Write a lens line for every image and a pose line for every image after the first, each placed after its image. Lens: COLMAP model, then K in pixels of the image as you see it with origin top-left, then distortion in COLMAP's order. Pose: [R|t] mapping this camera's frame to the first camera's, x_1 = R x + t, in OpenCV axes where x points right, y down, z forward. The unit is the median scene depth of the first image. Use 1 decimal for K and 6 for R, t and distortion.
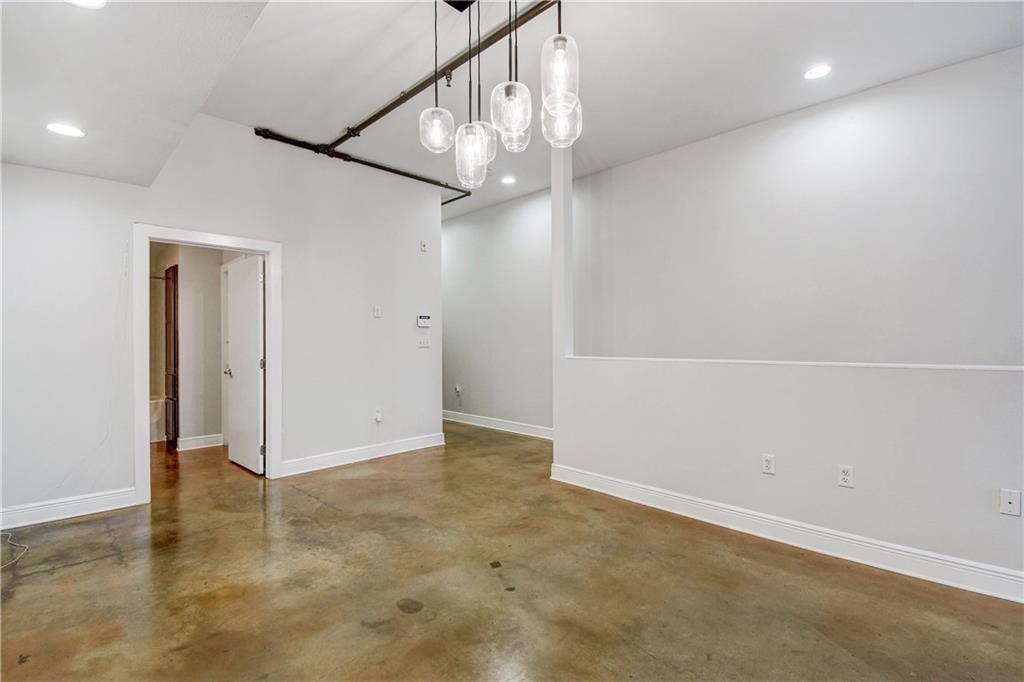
lens RADIAL K [[466.0, 0, 508.3], [0, 466.0, 340.0], [0, 0, 1]] dist [-0.021691, -0.002813]
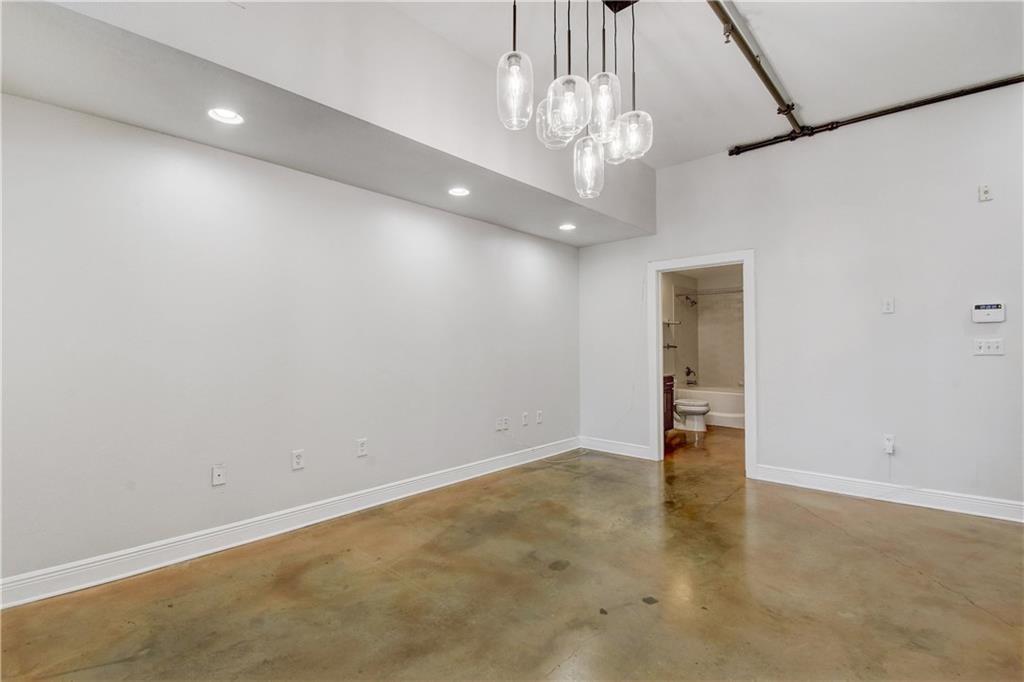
lens RADIAL K [[466.0, 0, 509.3], [0, 466.0, 341.6], [0, 0, 1]] dist [-0.021691, -0.002813]
pose [[0.023294, -0.009917, -0.999679, 0.612859], [-0.000986, 0.999950, -0.009942, 0.006569], [0.999728, 0.001217, 0.023283, 0.525076]]
